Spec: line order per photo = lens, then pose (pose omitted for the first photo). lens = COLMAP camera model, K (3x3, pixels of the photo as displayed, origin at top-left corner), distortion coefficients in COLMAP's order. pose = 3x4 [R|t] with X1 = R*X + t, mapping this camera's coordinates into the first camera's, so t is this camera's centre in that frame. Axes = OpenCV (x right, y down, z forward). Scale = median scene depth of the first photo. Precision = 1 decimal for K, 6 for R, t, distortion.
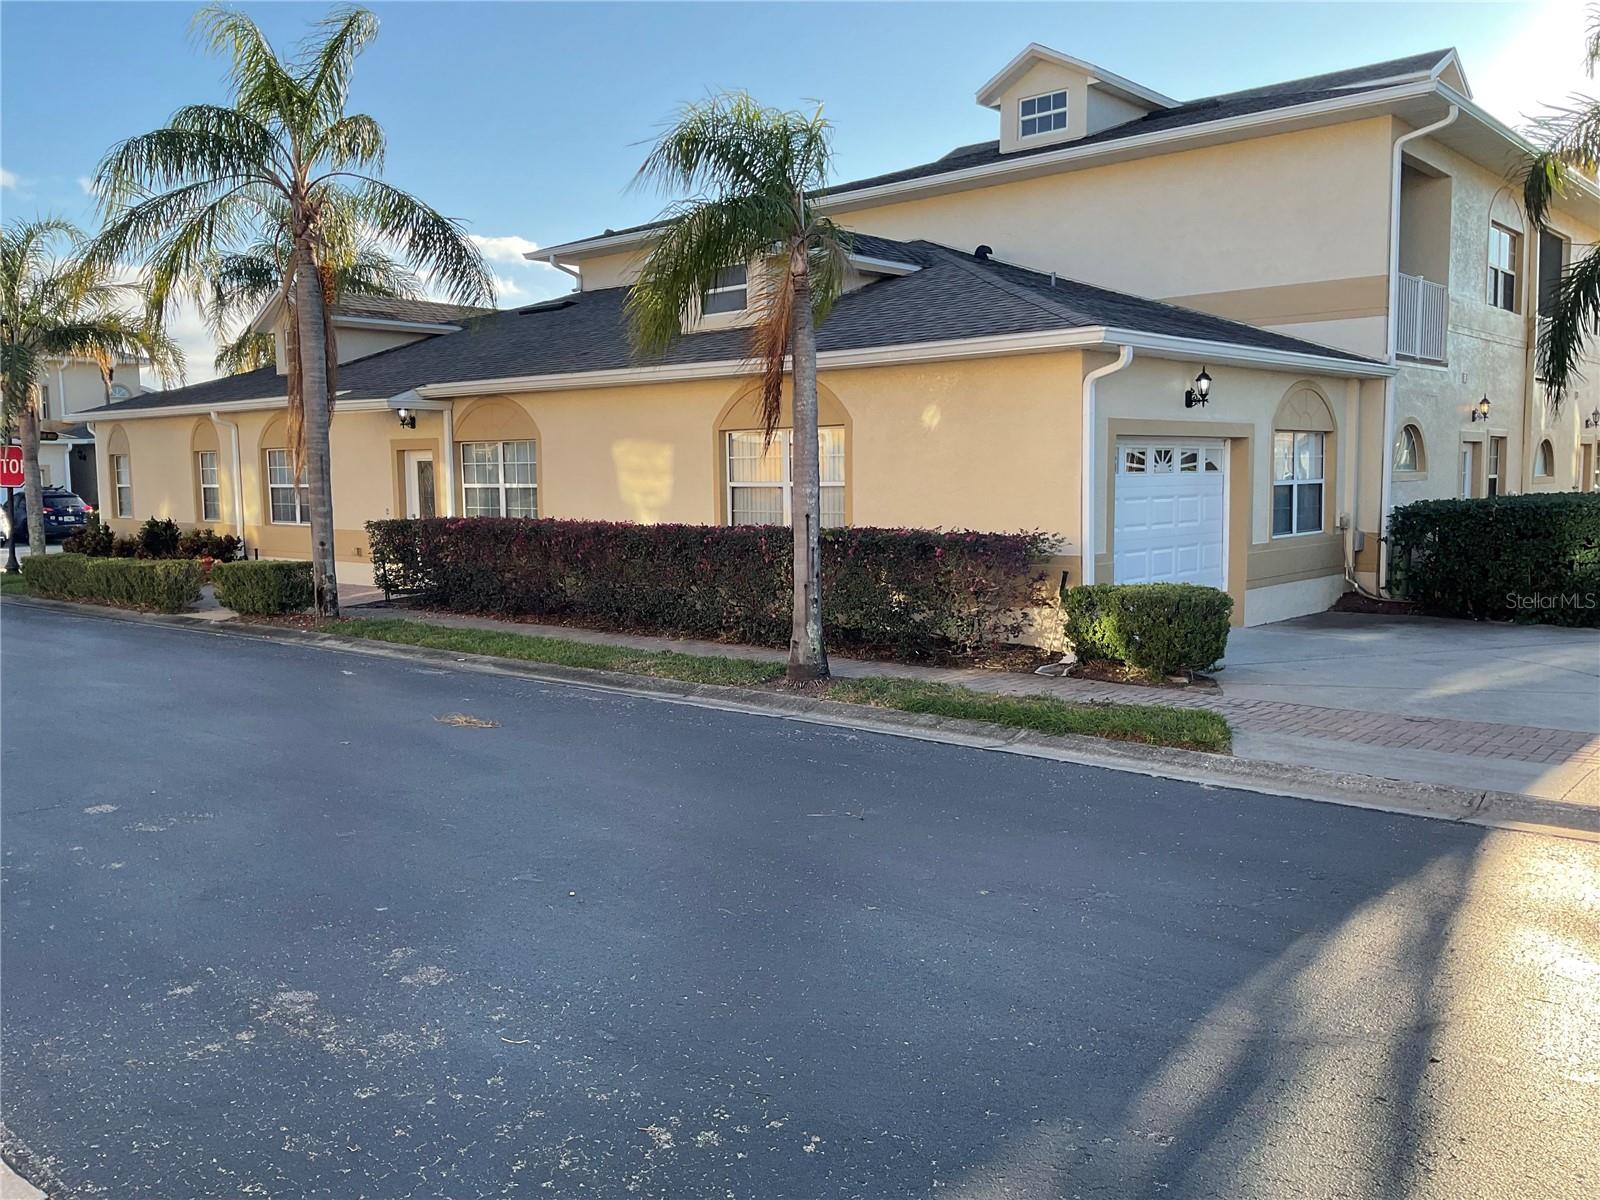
lens RADIAL K [[1327.5, 0, 800.0], [0, 1327.5, 600.0], [0, 0, 1]] dist [0.128198, -0.264922]
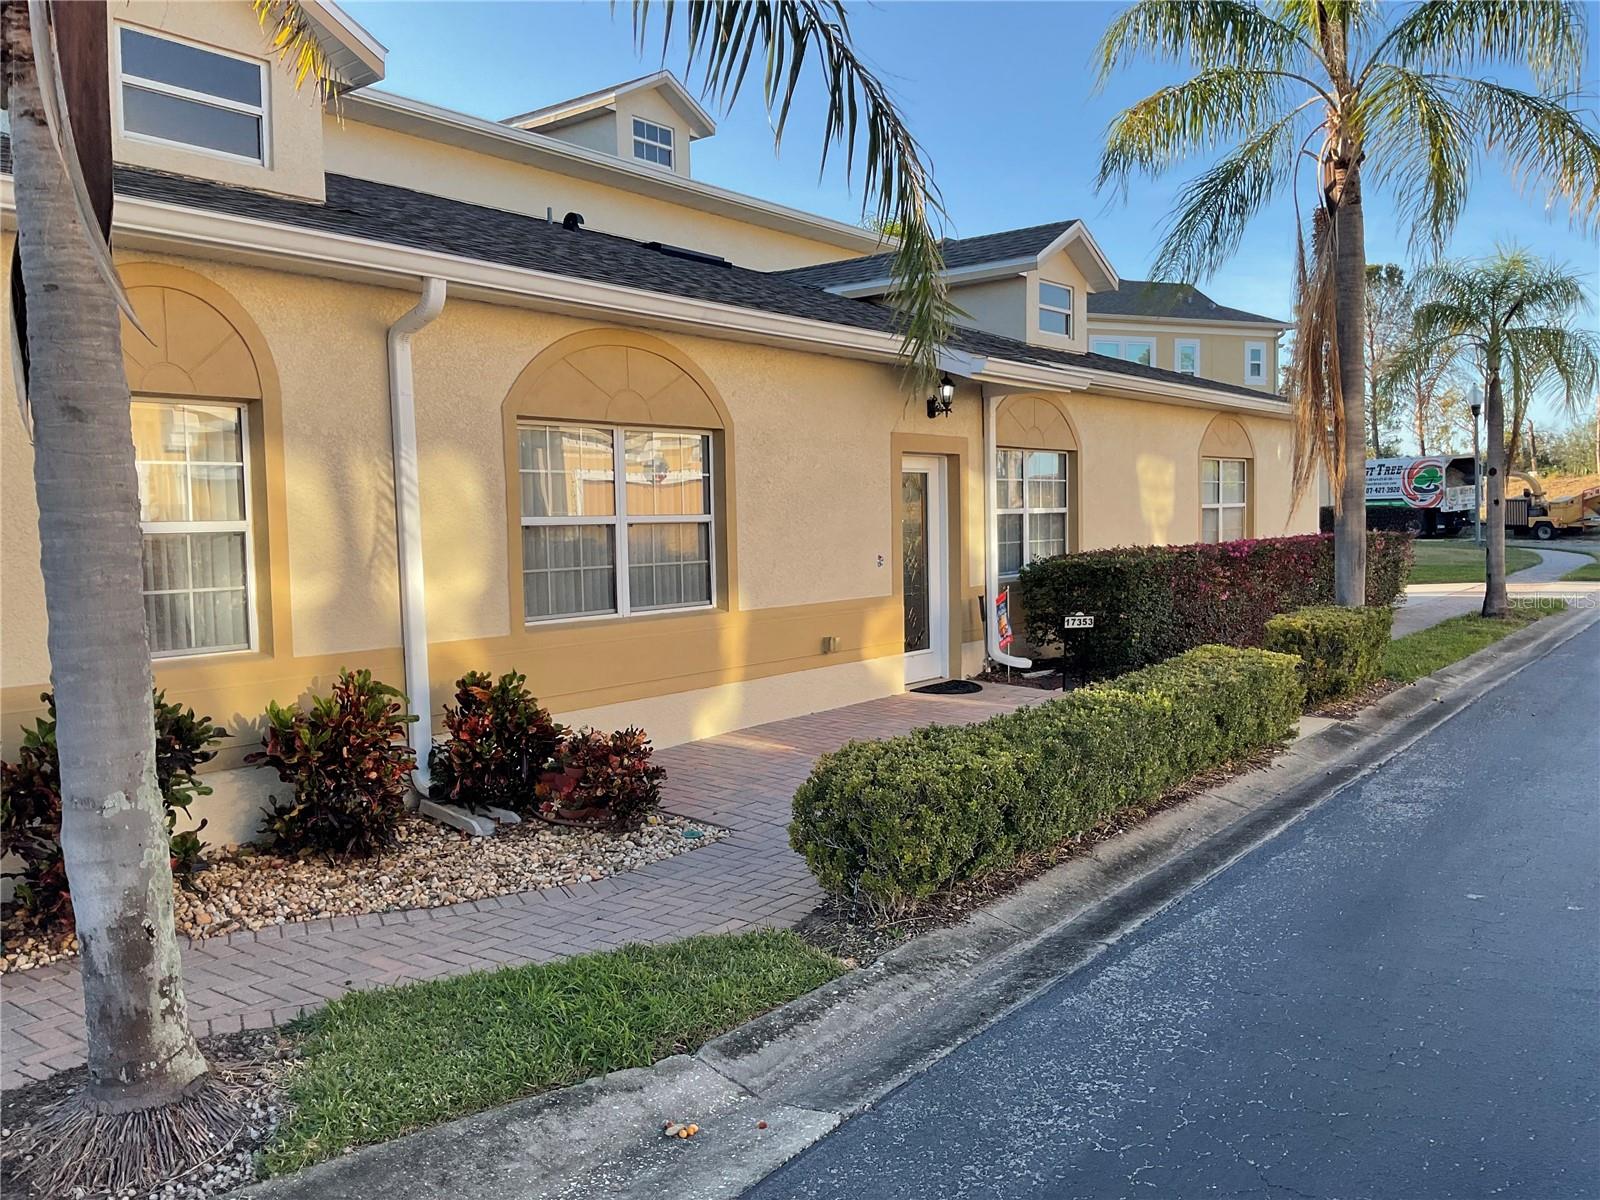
lens RADIAL K [[1327.5, 0, 800.0], [0, 1327.5, 600.0], [0, 0, 1]] dist [0.128198, -0.264922]
pose [[-0.079475, -0.048658, 0.995649, -1.084532], [0.119114, 0.991188, 0.057948, -0.108696], [-0.989695, 0.123201, -0.072979, 1.363392]]
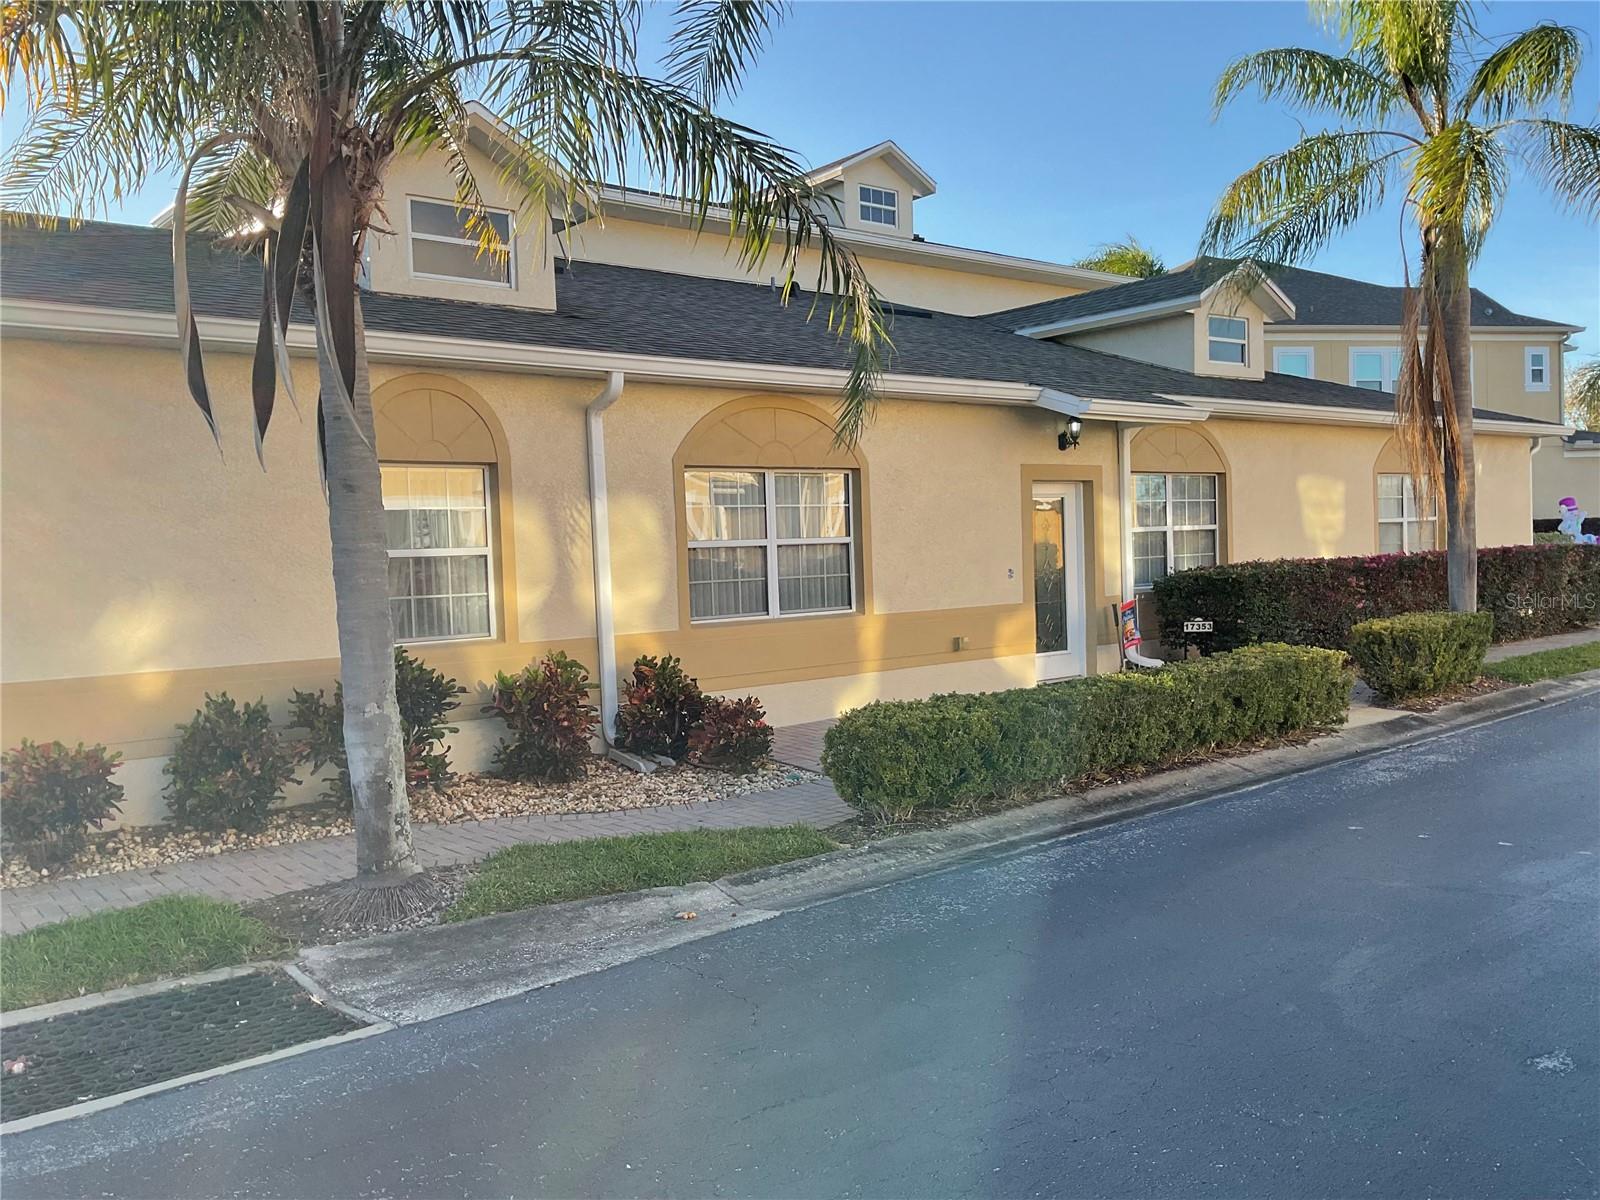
lens RADIAL K [[1327.5, 0, 800.0], [0, 1327.5, 600.0], [0, 0, 1]] dist [0.128198, -0.264922]
pose [[0.143410, -0.033842, 0.989085, -1.224608], [0.129336, 0.991485, 0.015171, -0.096882], [-0.981176, 0.125749, 0.146566, 1.278325]]
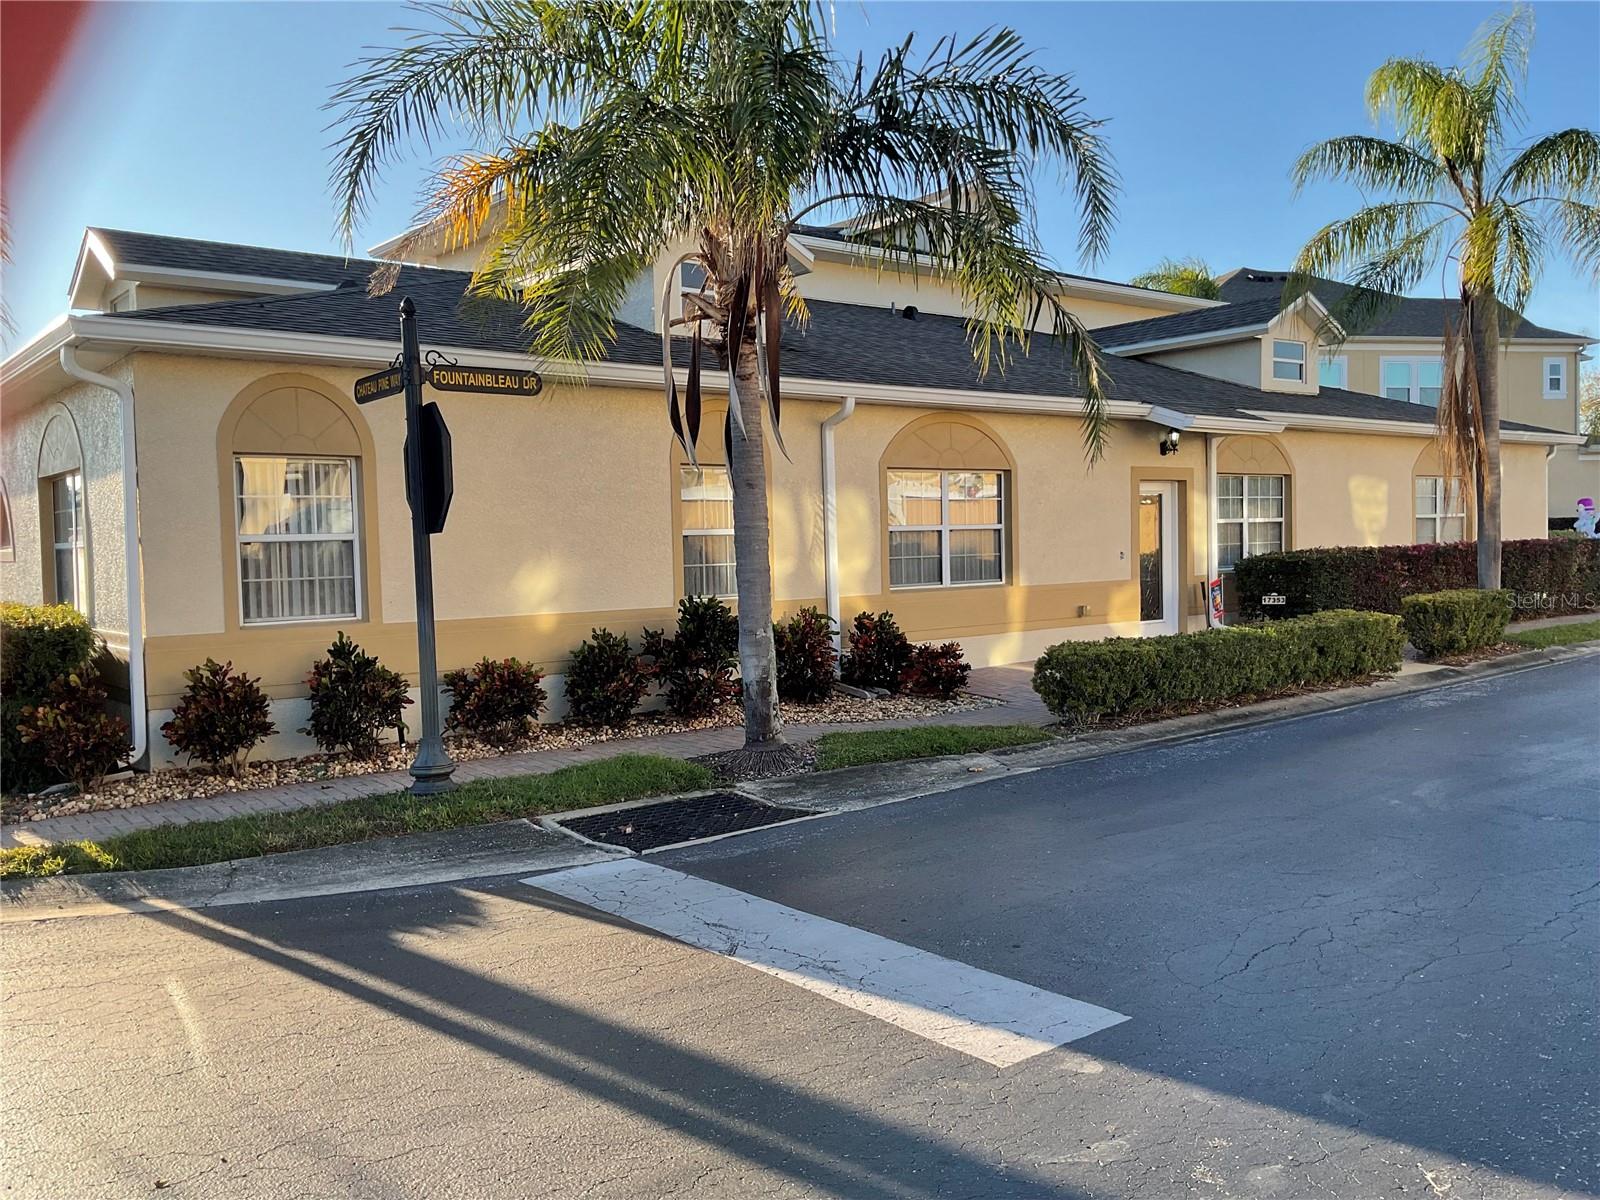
lens RADIAL K [[1327.5, 0, 800.0], [0, 1327.5, 600.0], [0, 0, 1]] dist [0.128198, -0.264922]
pose [[0.153144, -0.038313, 0.987461, -1.434134], [0.118782, 0.992717, 0.020095, -0.099565], [-0.981039, 0.114216, 0.156580, 1.353688]]
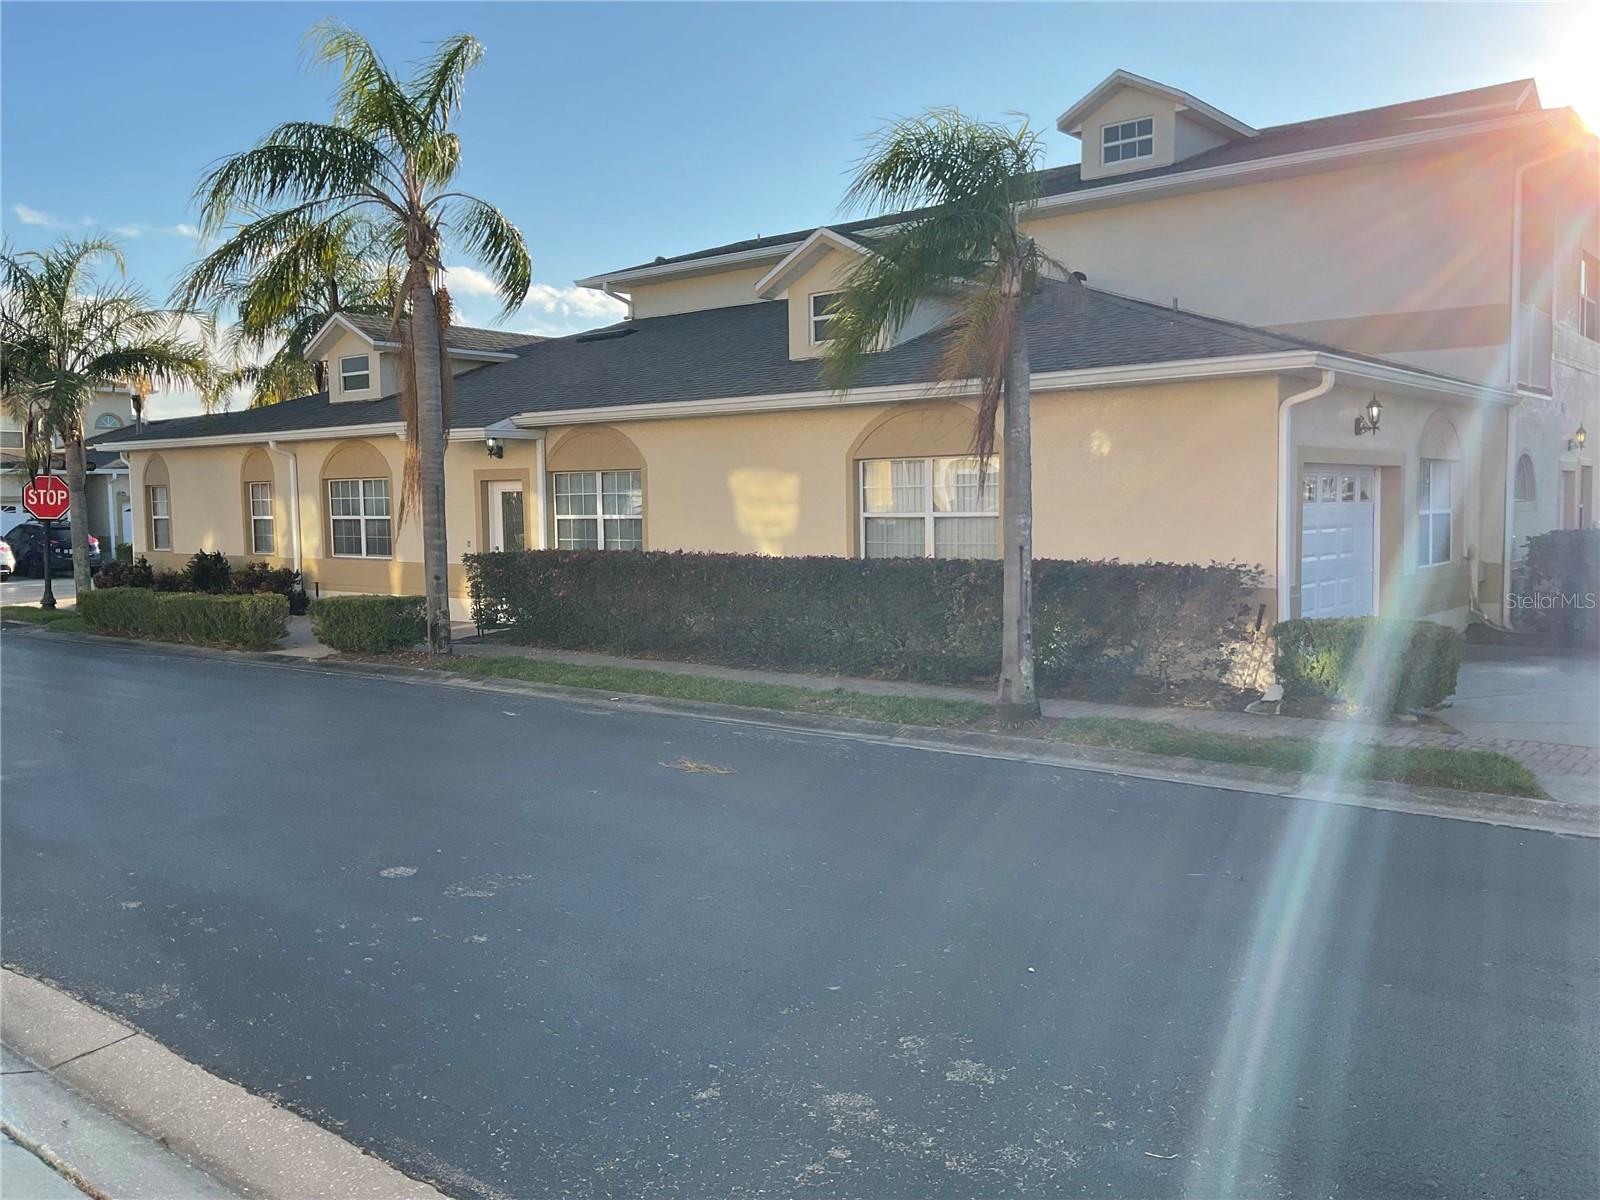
lens RADIAL K [[1327.5, 0, 800.0], [0, 1327.5, 600.0], [0, 0, 1]] dist [0.128198, -0.264922]
pose [[0.999504, -0.003736, 0.031270, -0.124922], [0.004437, 0.999740, -0.022382, -0.003385], [-0.031178, 0.022510, 0.999260, 0.034636]]
